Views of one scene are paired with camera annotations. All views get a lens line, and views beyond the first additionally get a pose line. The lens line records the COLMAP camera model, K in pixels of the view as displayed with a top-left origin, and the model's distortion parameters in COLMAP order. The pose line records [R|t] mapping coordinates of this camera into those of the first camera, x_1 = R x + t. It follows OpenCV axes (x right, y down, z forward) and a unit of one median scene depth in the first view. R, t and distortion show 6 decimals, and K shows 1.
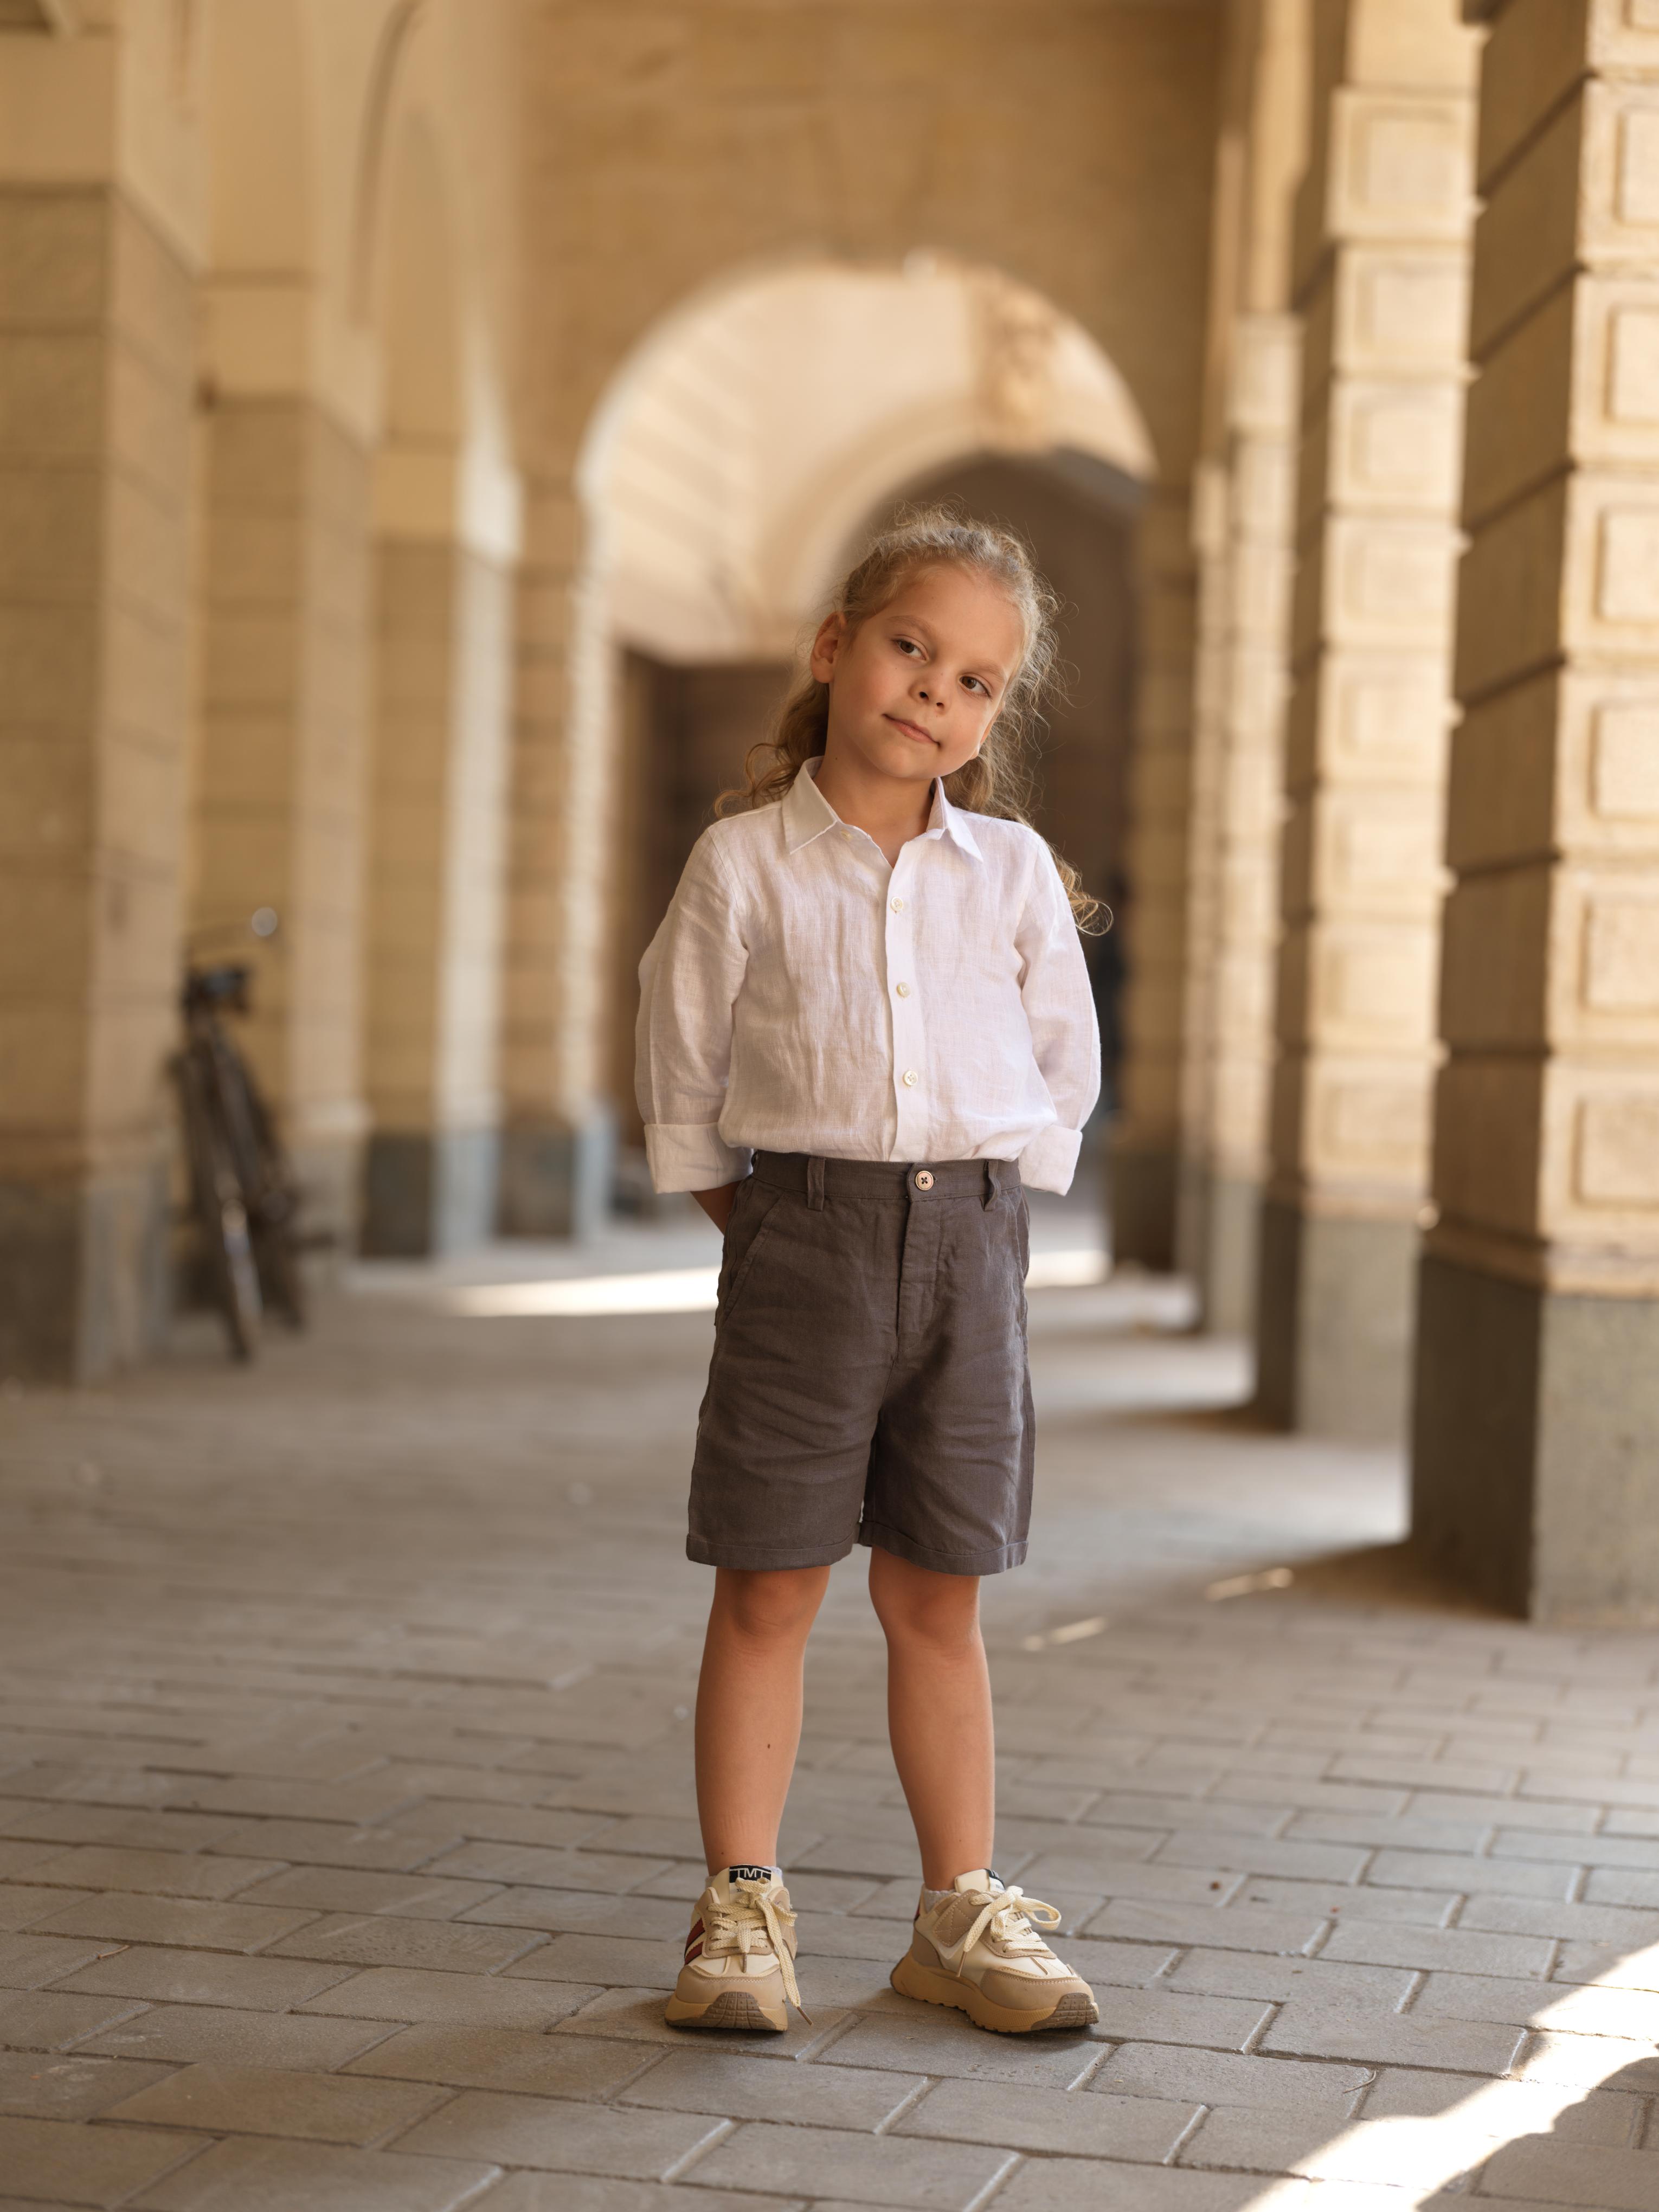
lens RADIAL K [[7086.5, 0, 829.5], [0, 7086.5, 1106.0], [0, 0, 1]] dist [0.137893, 1.210495]
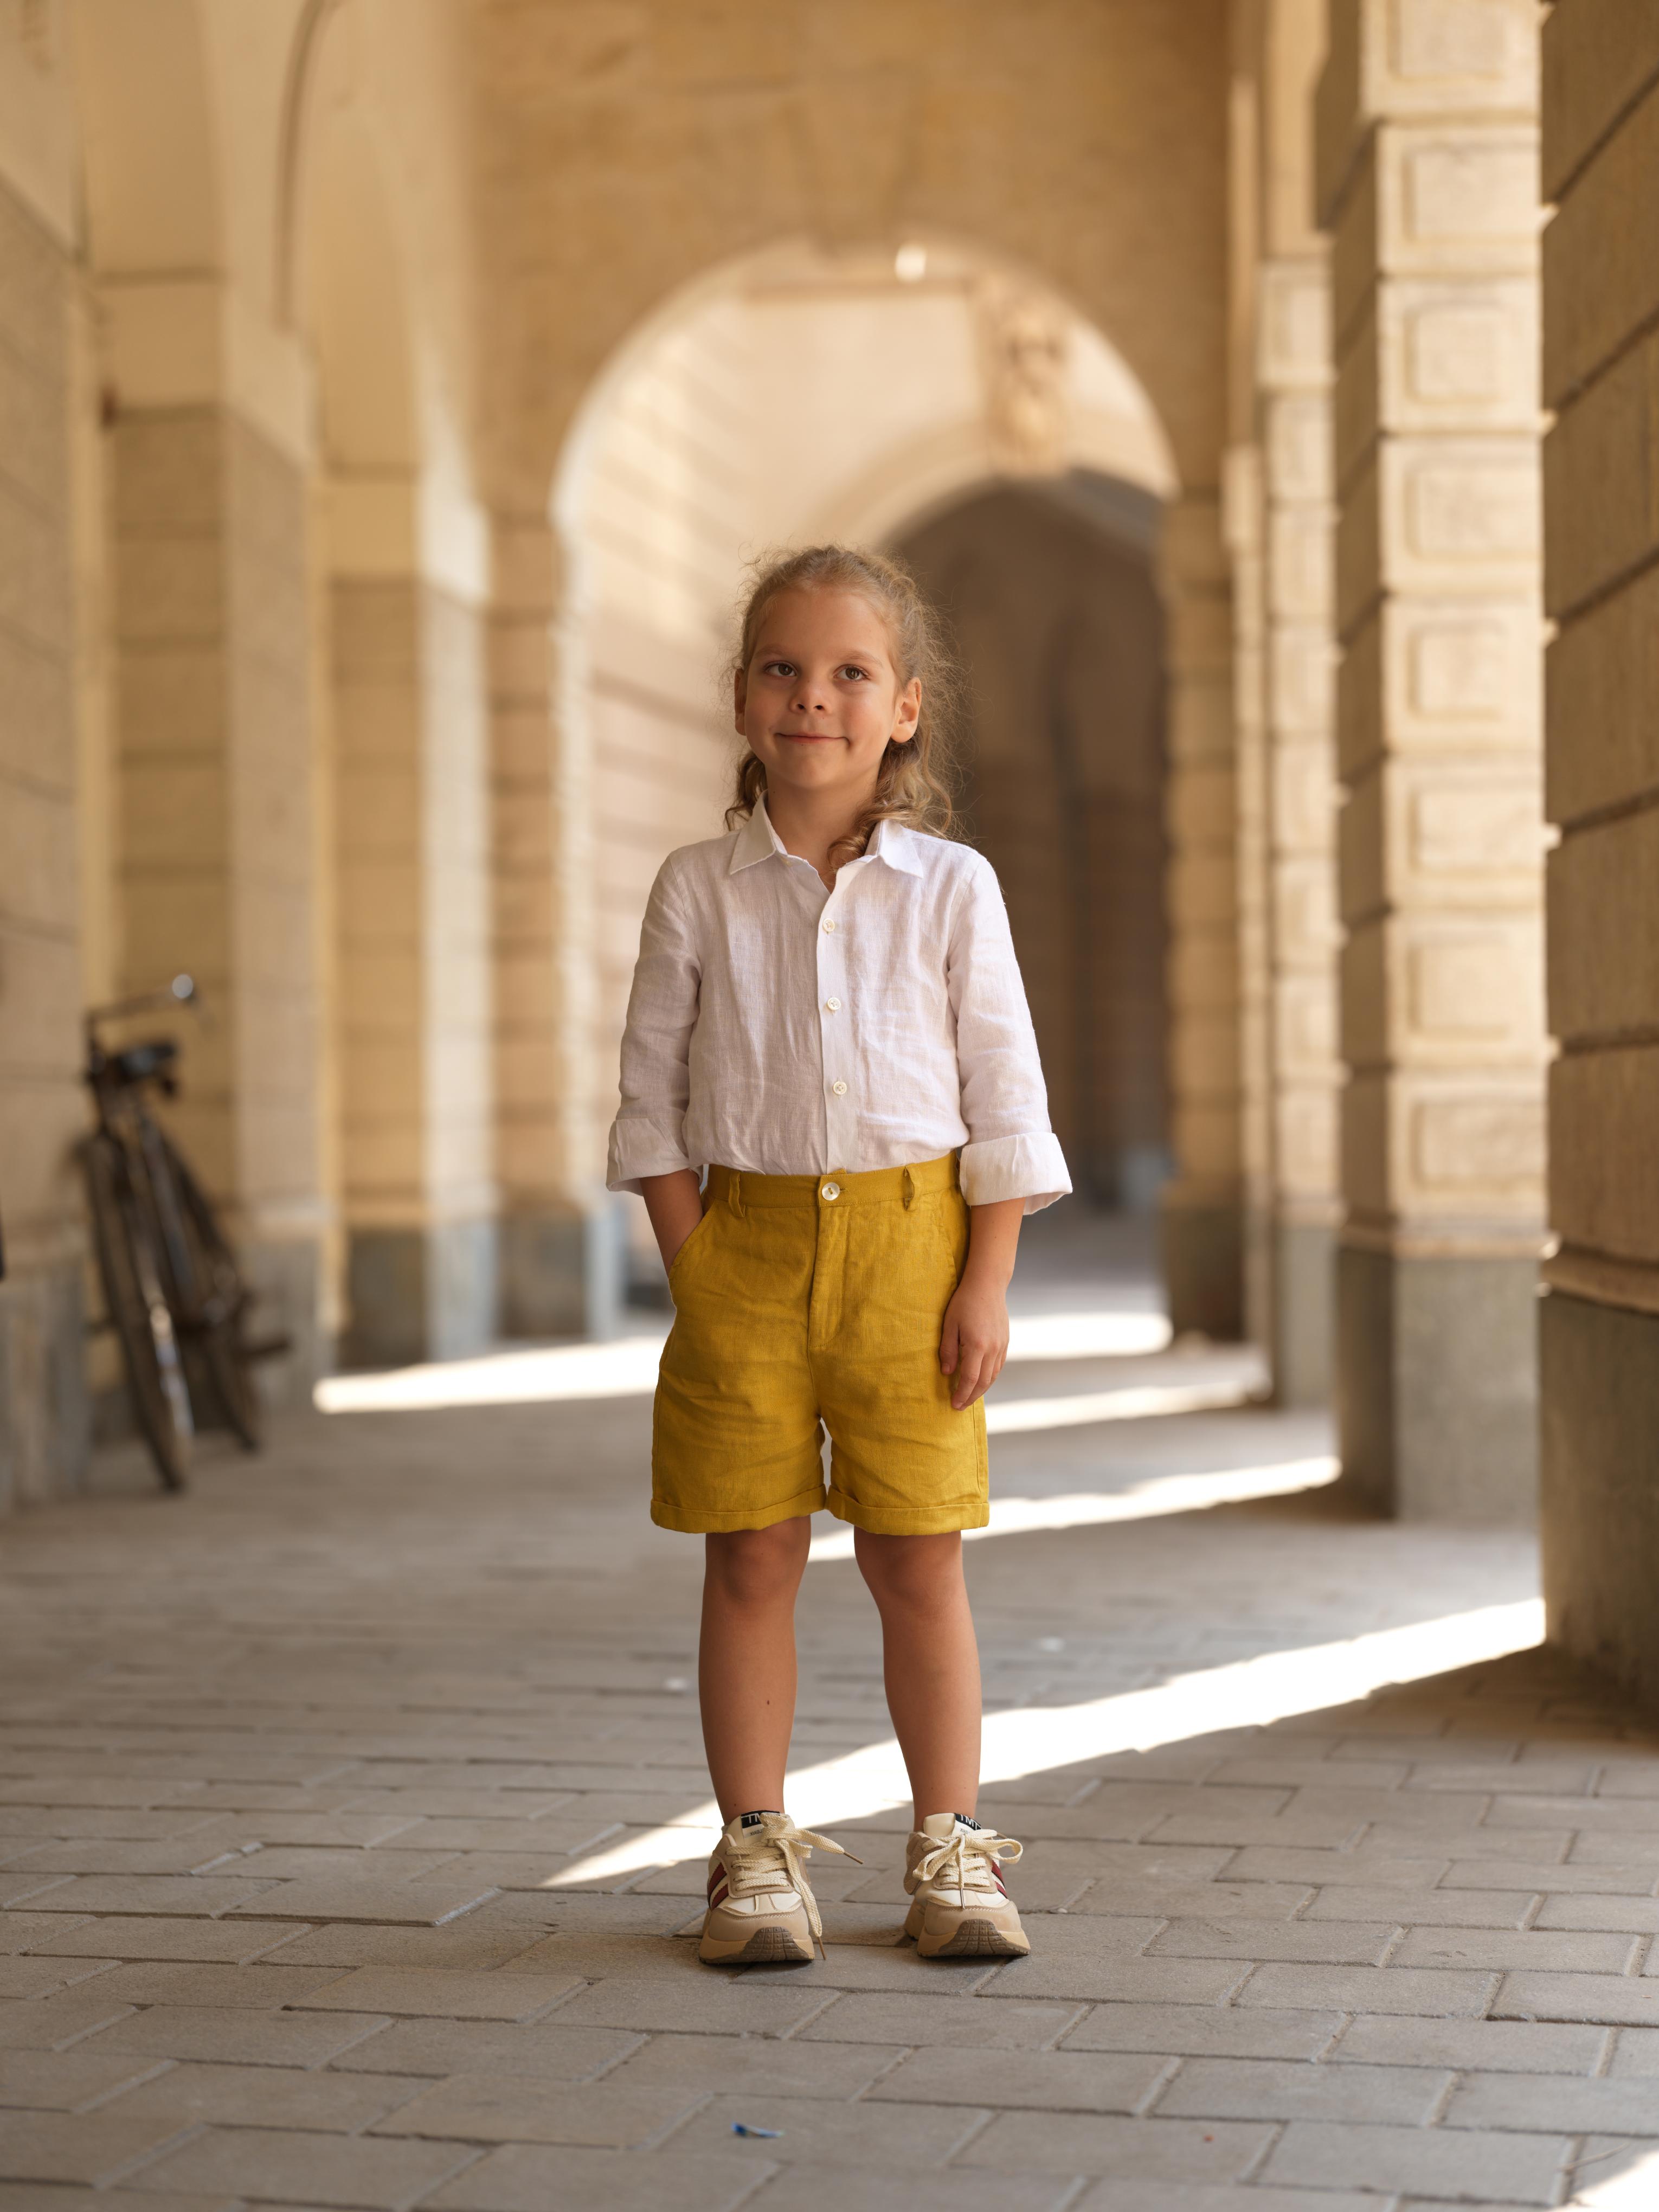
lens RADIAL K [[6381.5, 0, 829.5], [0, 6381.5, 1106.0], [0, 0, 1]] dist [-0.088434, -0.498378]
pose [[0.998736, -0.048468, -0.013304, 0.008986], [0.048227, 0.998677, -0.017863, 0.006177], [0.014152, 0.017199, 0.999752, 0.200033]]
